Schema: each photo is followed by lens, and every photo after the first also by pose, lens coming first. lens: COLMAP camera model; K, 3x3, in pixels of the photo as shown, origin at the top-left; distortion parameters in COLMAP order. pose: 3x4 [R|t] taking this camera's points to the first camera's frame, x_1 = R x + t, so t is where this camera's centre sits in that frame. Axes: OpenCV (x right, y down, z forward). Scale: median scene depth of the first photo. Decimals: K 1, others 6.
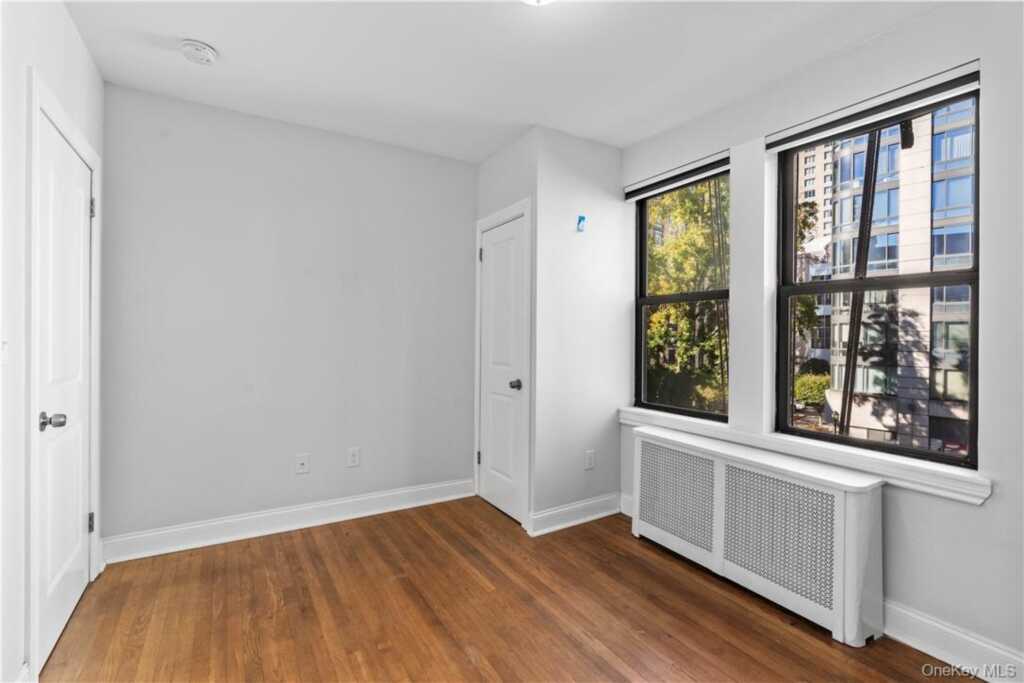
lens RADIAL K [[480.3, 0, 508.6], [0, 480.3, 331.2], [0, 0, 1]] dist [0.027785, -0.000003]
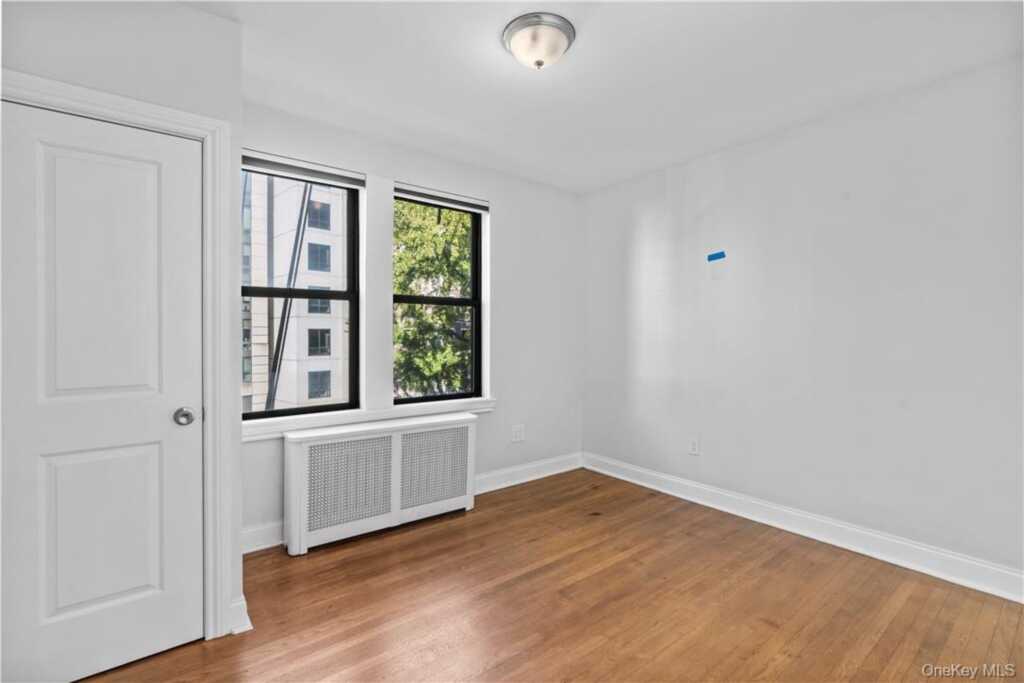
lens RADIAL K [[468.5, 0, 510.3], [0, 468.5, 333.7], [0, 0, 1]] dist [-0.001082, 0.000102]
pose [[-0.127240, -0.000190, 0.991872, -0.769272], [0.002566, 0.999997, 0.000521, 0.013733], [-0.991869, 0.002611, -0.127239, 0.849010]]
